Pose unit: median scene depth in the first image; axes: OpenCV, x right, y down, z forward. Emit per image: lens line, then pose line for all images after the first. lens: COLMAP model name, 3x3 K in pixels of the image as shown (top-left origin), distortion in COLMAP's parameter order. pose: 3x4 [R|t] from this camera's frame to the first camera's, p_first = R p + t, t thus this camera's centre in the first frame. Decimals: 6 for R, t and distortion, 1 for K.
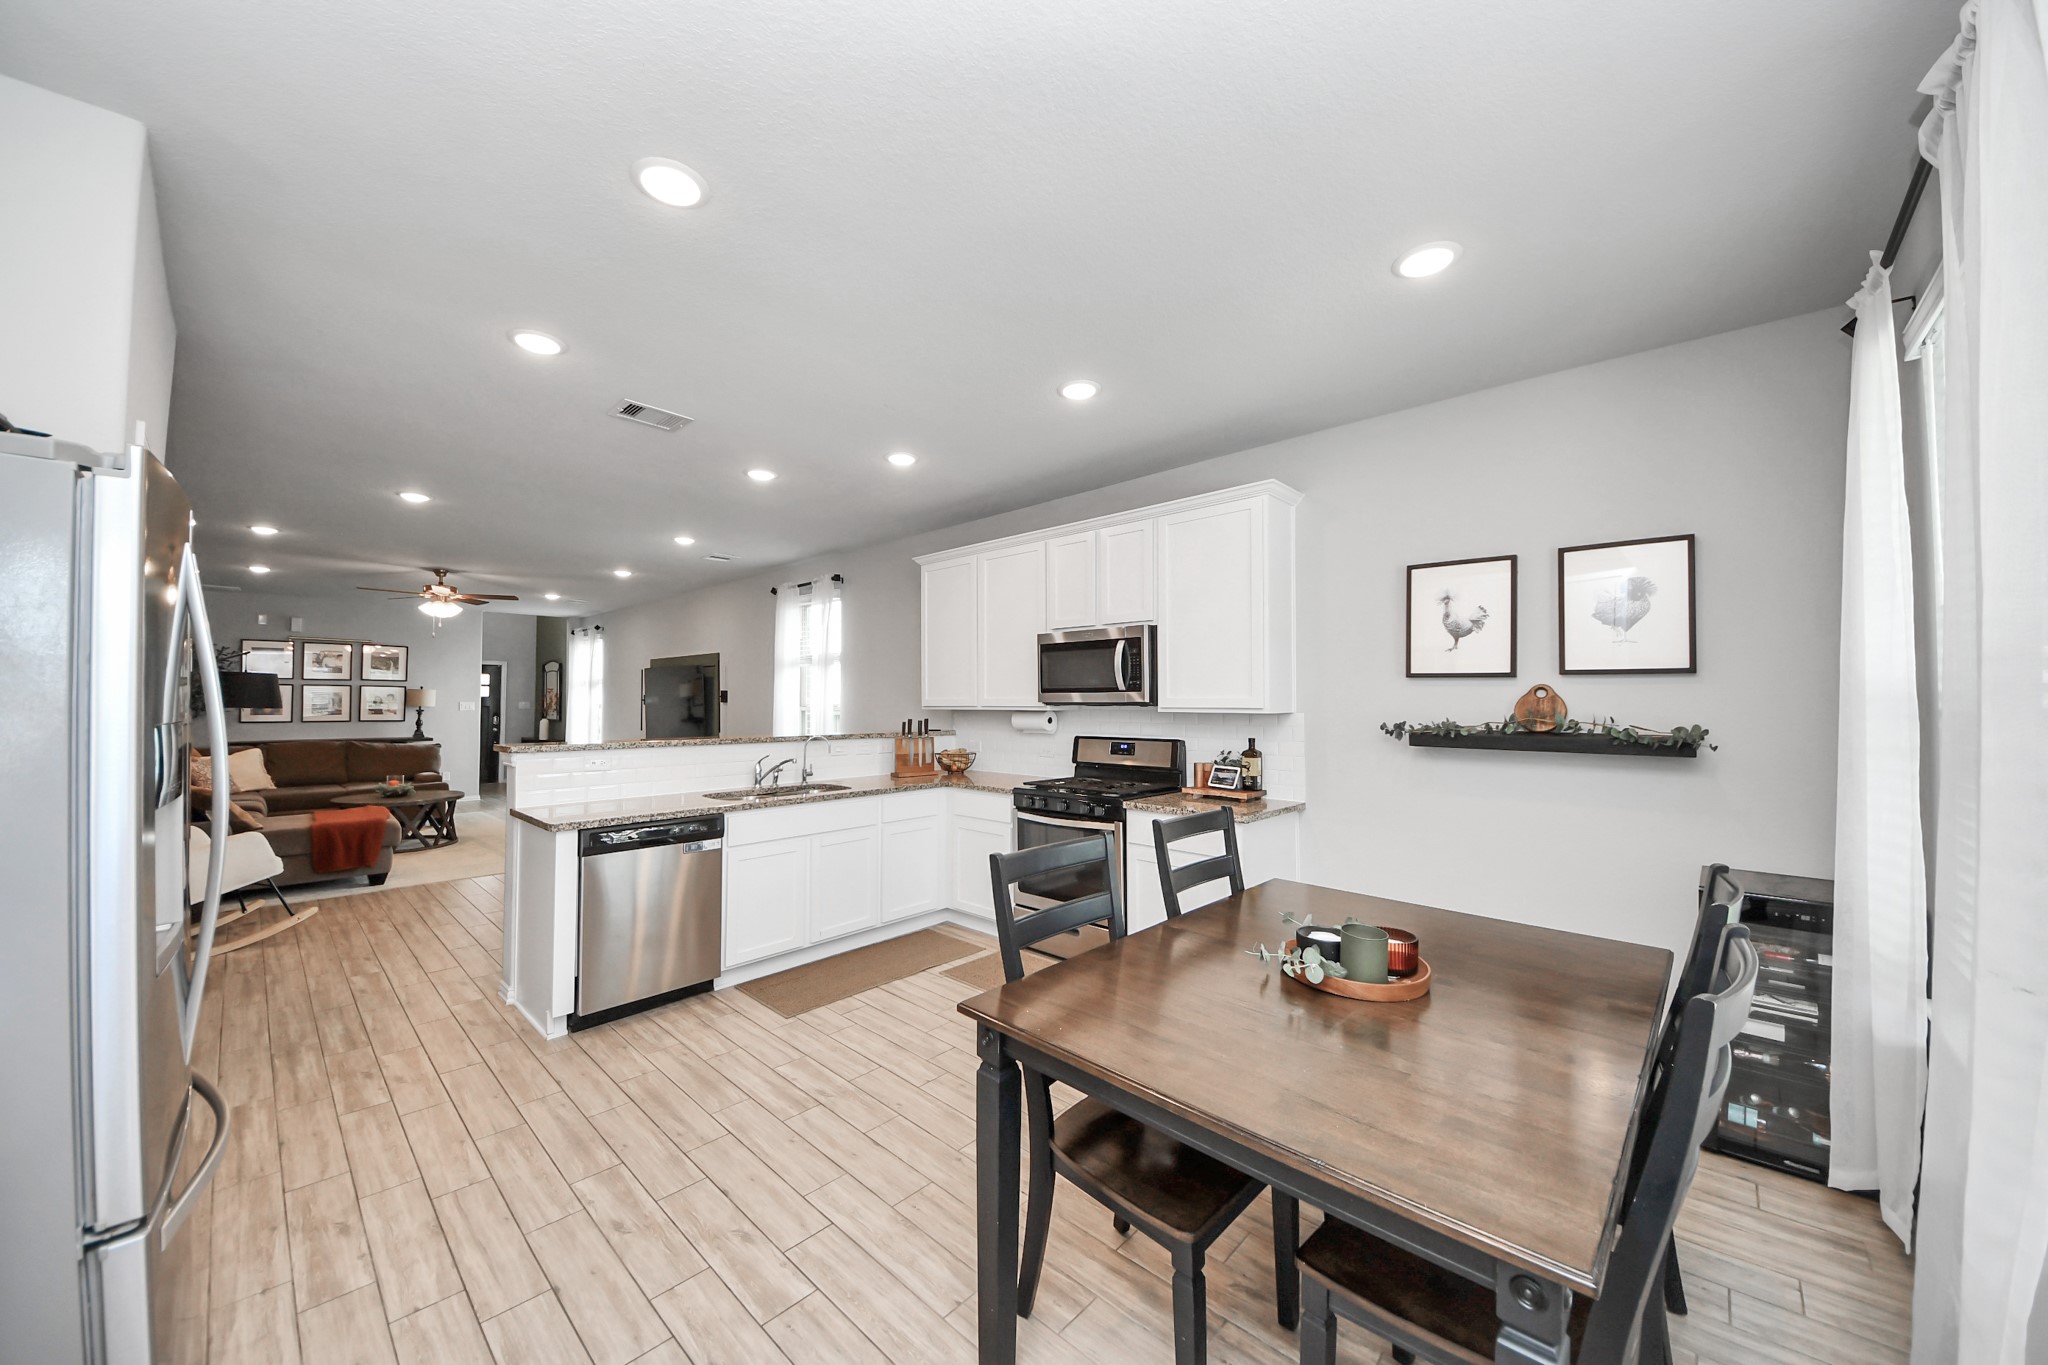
lens RADIAL K [[740.6, 0, 1024.0], [0, 740.6, 682.5], [0, 0, 1]] dist [-0.000450, -0.014537]
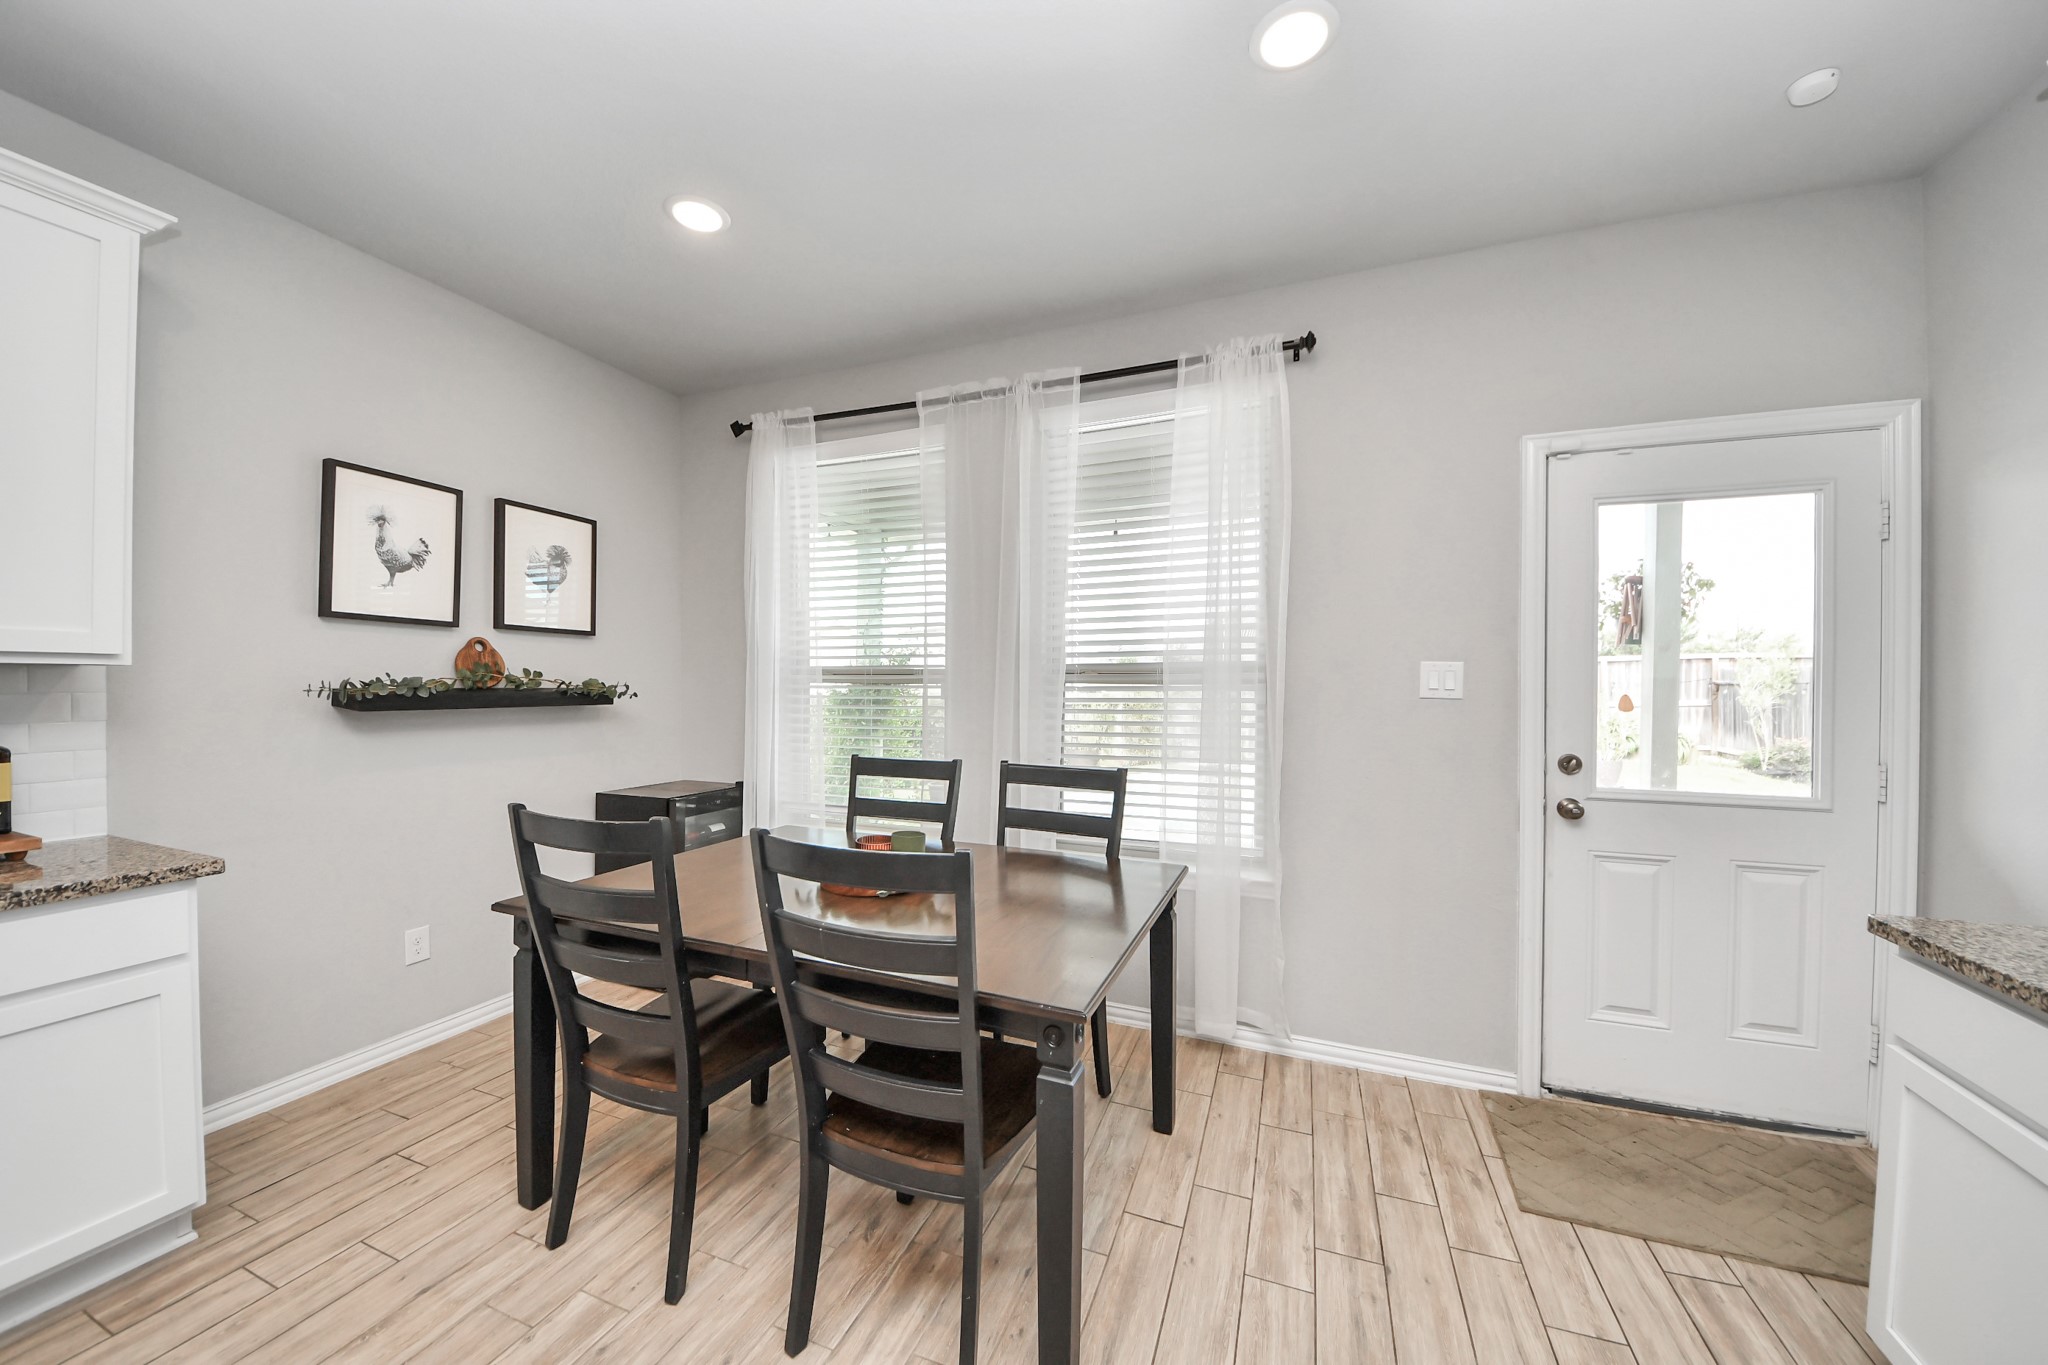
lens RADIAL K [[730.5, 0, 1028.8], [0, 730.5, 684.0], [0, 0, 1]] dist [0.001197, -0.010551]
pose [[-0.390781, -0.010374, 0.920425, -0.305553], [-0.033510, 0.999434, -0.002963, 0.029855], [-0.919874, -0.032001, -0.390907, 0.522805]]
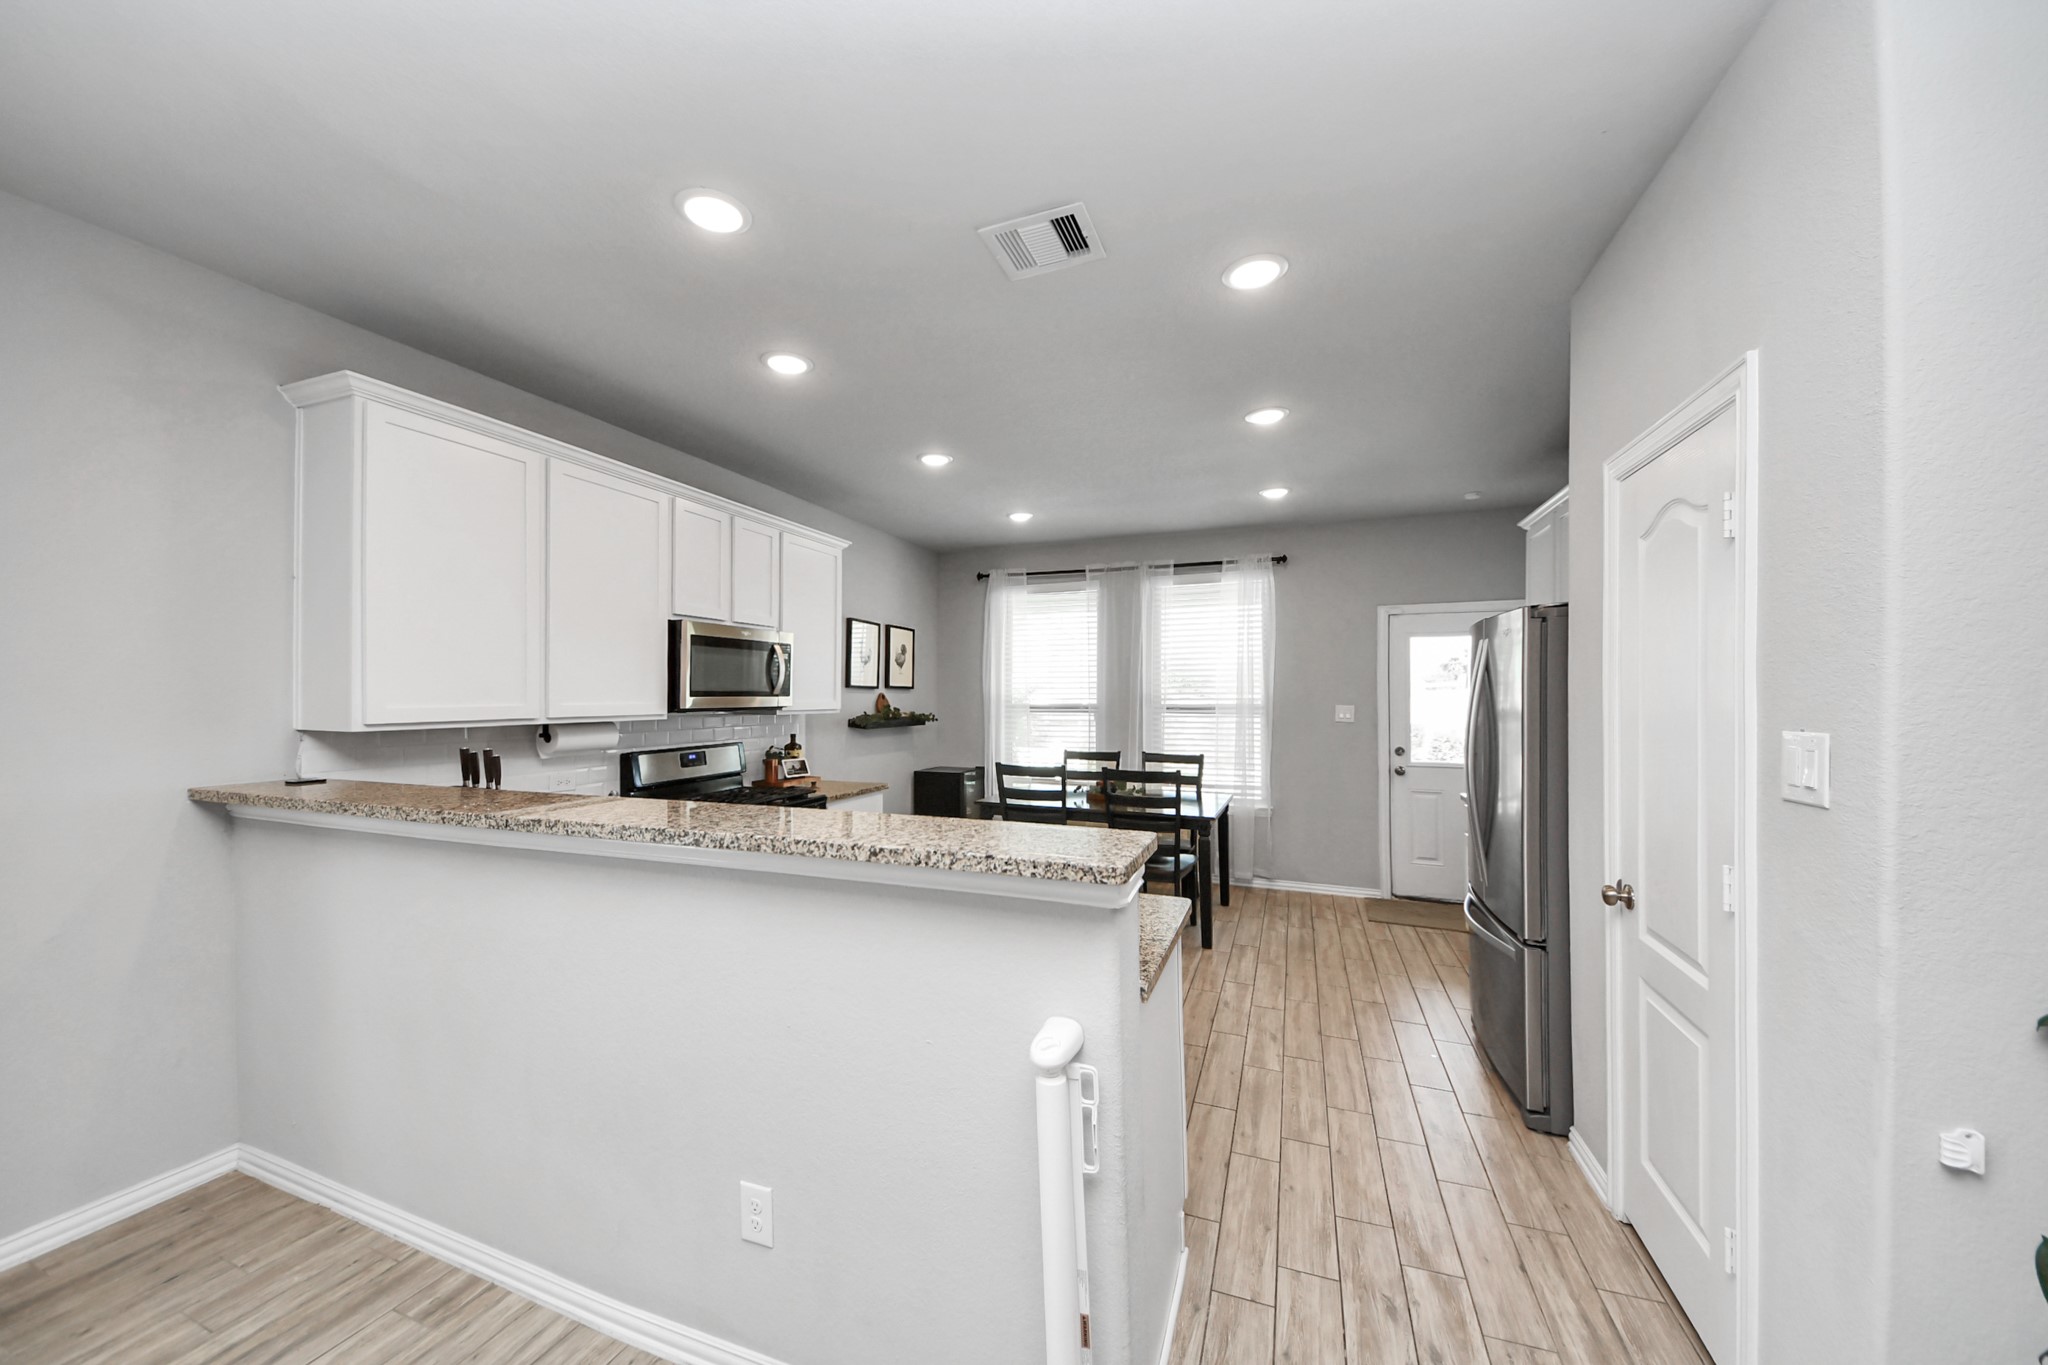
lens RADIAL K [[724.1, 0, 1021.7], [0, 724.1, 680.6], [0, 0, 1]] dist [0.009832, -0.010362]
pose [[-0.384700, 0.012300, 0.922960, -0.855569], [-0.030269, 0.999205, -0.025932, 0.005891], [-0.922545, -0.037913, -0.384022, 1.010359]]
